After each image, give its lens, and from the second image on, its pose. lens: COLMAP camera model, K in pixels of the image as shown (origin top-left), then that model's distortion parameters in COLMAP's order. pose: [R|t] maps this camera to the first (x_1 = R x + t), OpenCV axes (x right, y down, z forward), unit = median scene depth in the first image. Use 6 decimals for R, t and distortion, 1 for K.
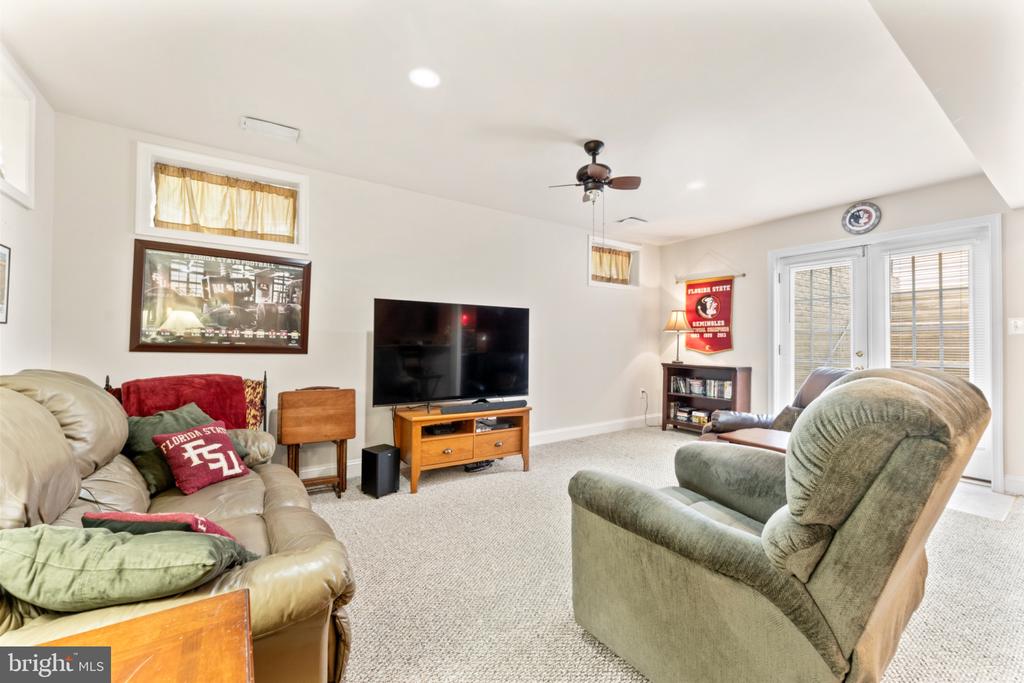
lens RADIAL K [[412.7, 0, 506.6], [0, 412.7, 339.0], [0, 0, 1]] dist [0.001092, -0.001664]
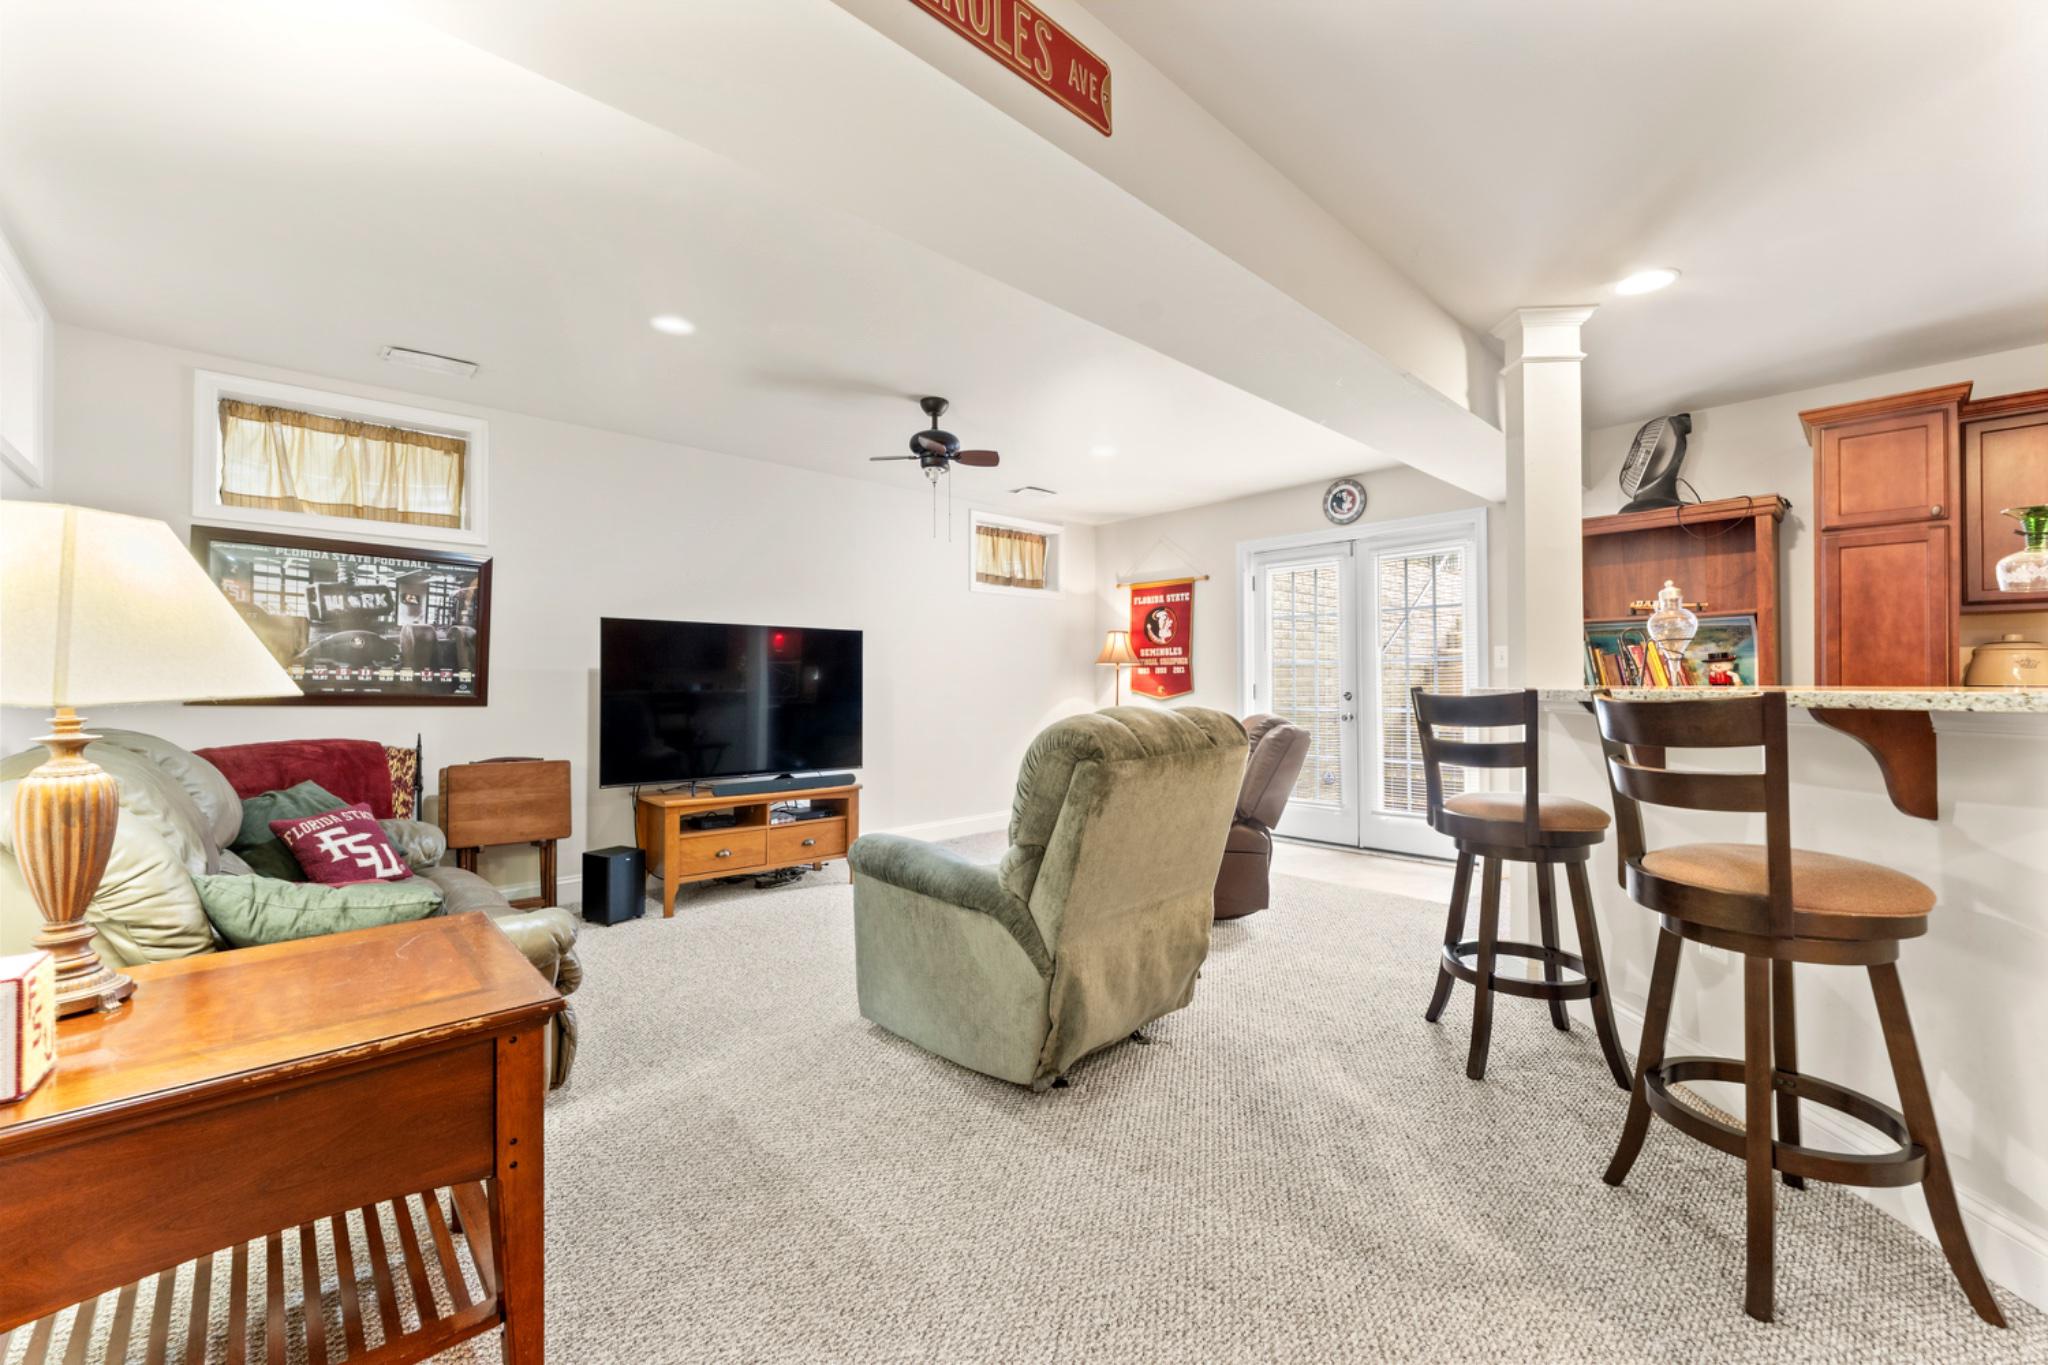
lens RADIAL K [[825.4, 0, 1018.0], [0, 825.4, 680.1], [0, 0, 1]] dist [0.001092, -0.001664]
pose [[0.987282, -0.008554, 0.158751, 0.113005], [0.007997, 0.999959, 0.004146, -0.001996], [-0.158780, -0.002823, 0.987310, -0.364175]]
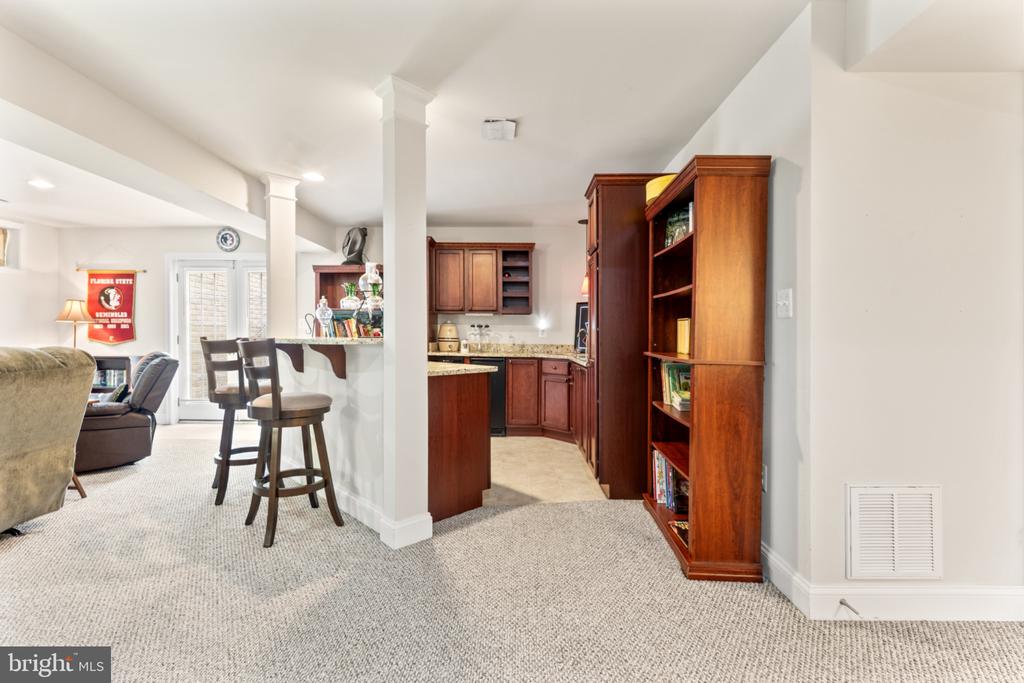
lens RADIAL K [[461.9, 0, 511.0], [0, 461.9, 341.5], [0, 0, 1]] dist [-0.003143, 0.000316]
pose [[0.571372, -0.012649, 0.820594, 0.195295], [-0.008018, 0.999747, 0.020993, -0.005249], [-0.820652, -0.018575, 0.571126, -0.753871]]
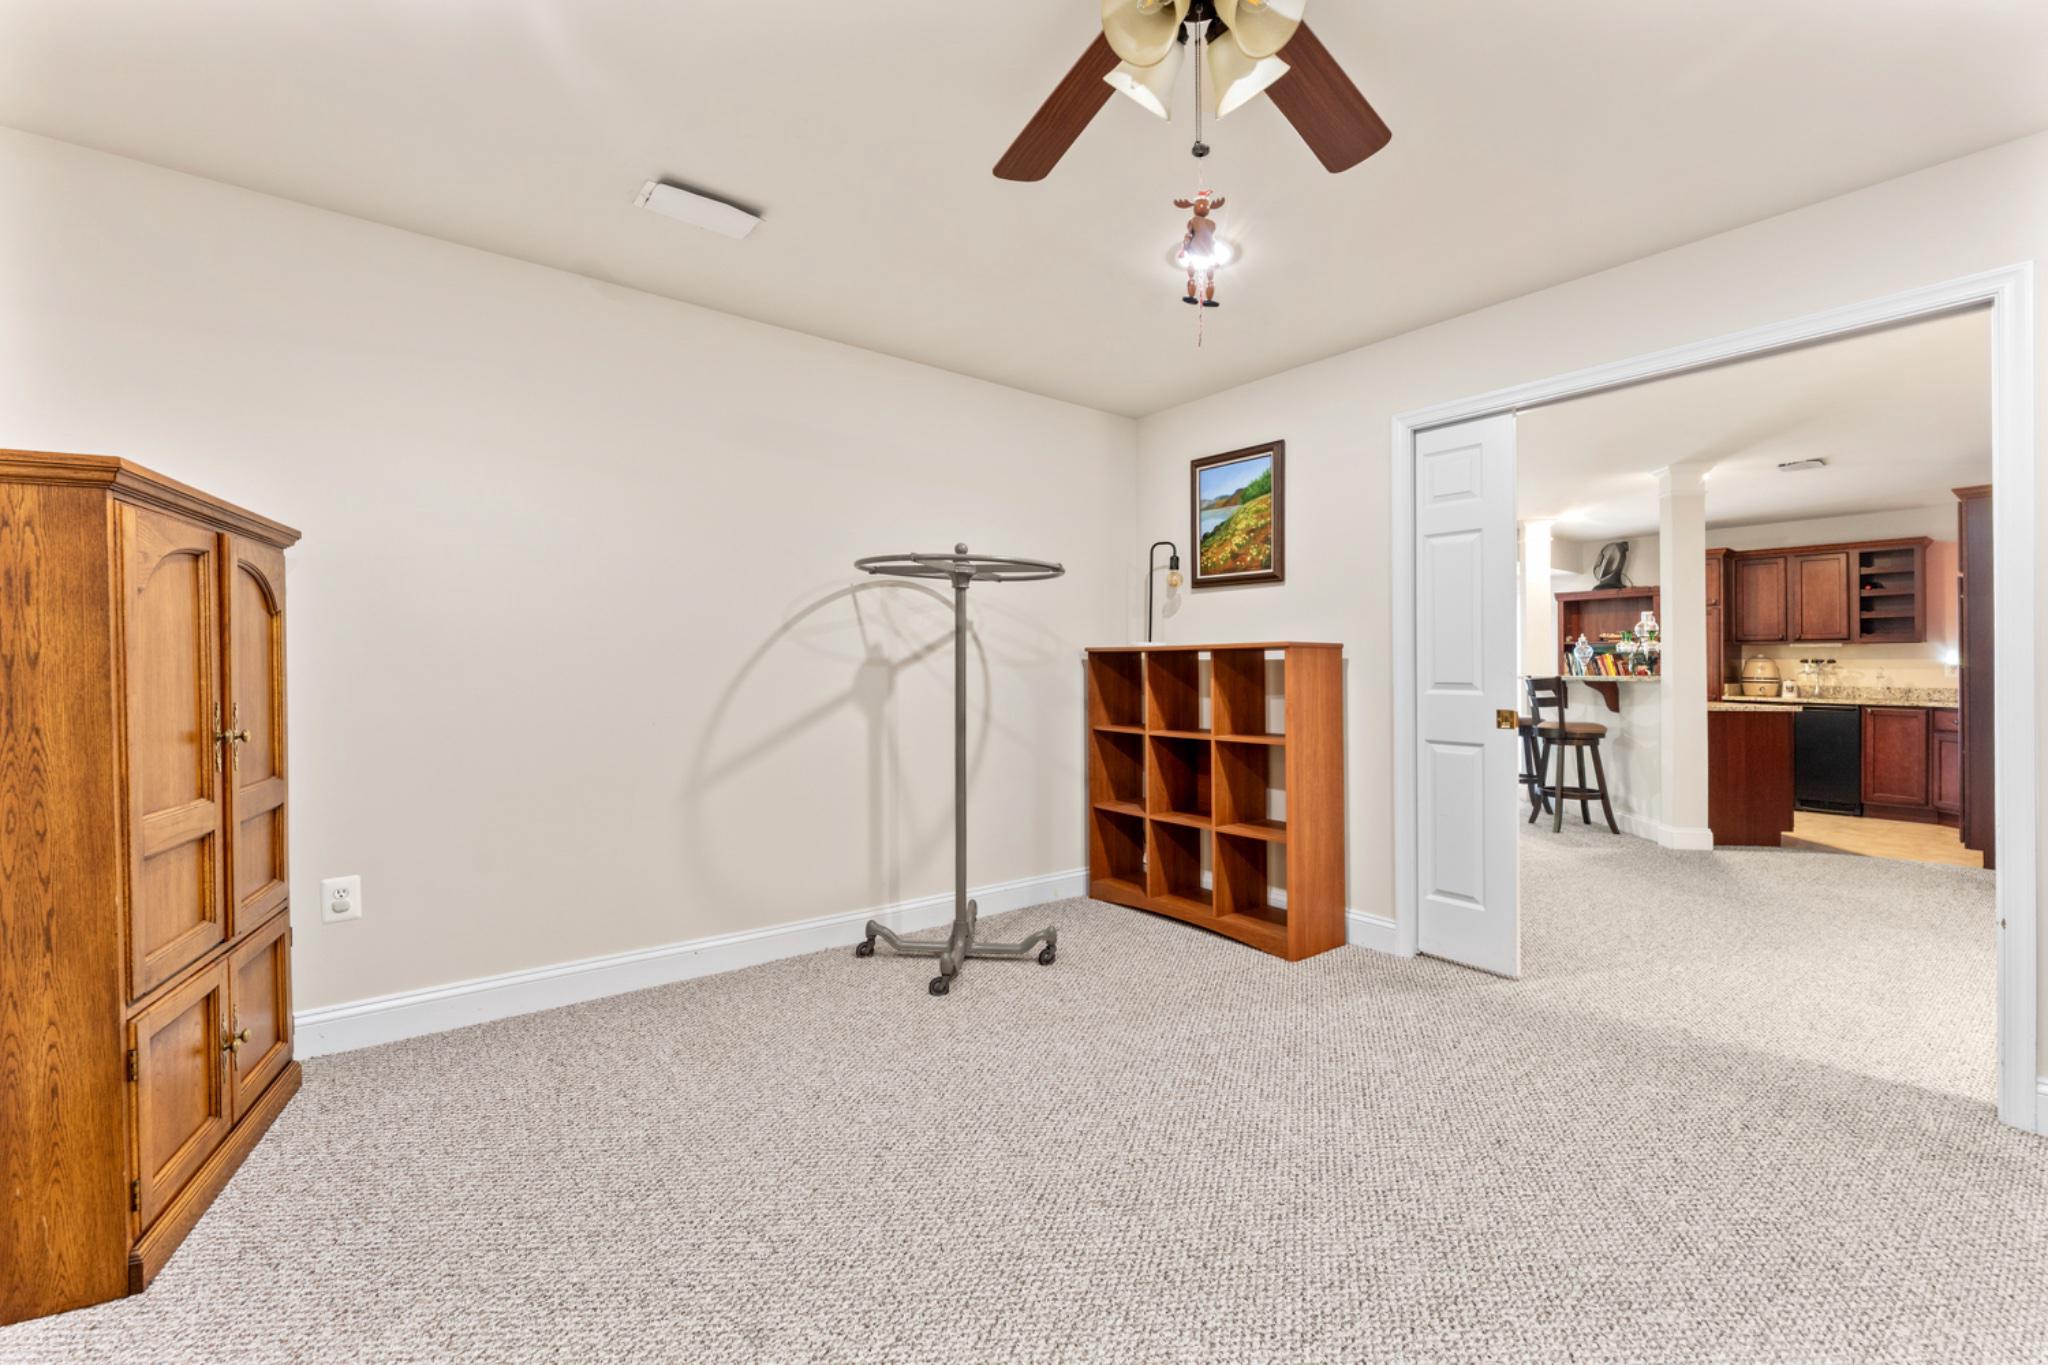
lens RADIAL K [[825.4, 0, 1034.7], [0, 825.4, 660.6], [0, 0, 1]] dist [0.001092, -0.001664]
pose [[0.998037, 0.001466, 0.062602, -0.689936], [-0.001316, 0.999996, -0.002437, -0.019292], [-0.062605, 0.002350, 0.998036, -1.756991]]
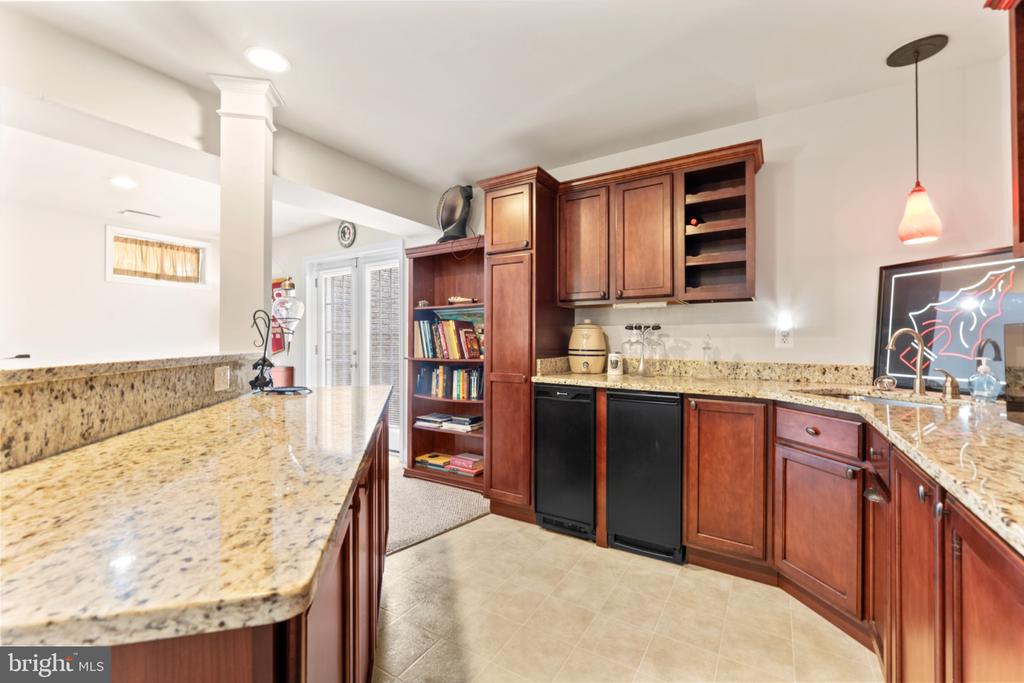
lens RADIAL K [[412.7, 0, 515.6], [0, 412.7, 345.5], [0, 0, 1]] dist [0.001092, -0.001664]
pose [[0.908743, -0.016465, 0.417031, 1.002531], [0.006372, 0.999652, 0.025583, -0.011985], [-0.417307, -0.020591, 0.908532, -0.297469]]
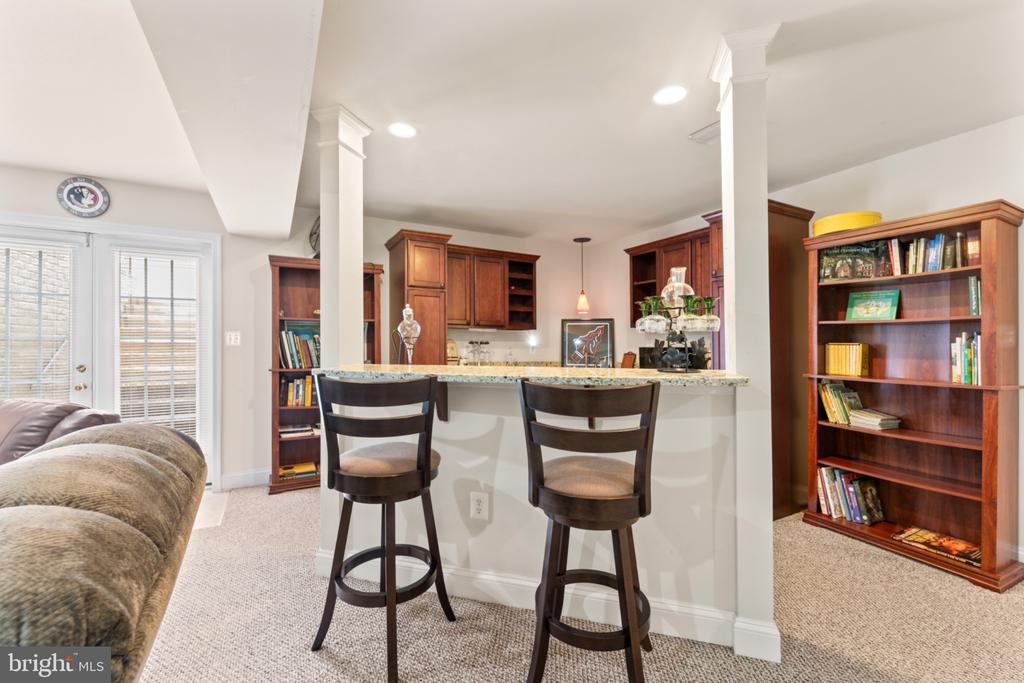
lens RADIAL K [[412.7, 0, 502.4], [0, 412.7, 343.8], [0, 0, 1]] dist [0.001092, -0.001664]
pose [[0.092237, -0.003419, 0.995731, 0.179097], [-0.010473, 0.999935, 0.004403, -0.029221], [-0.995682, -0.010835, 0.092196, 0.154616]]
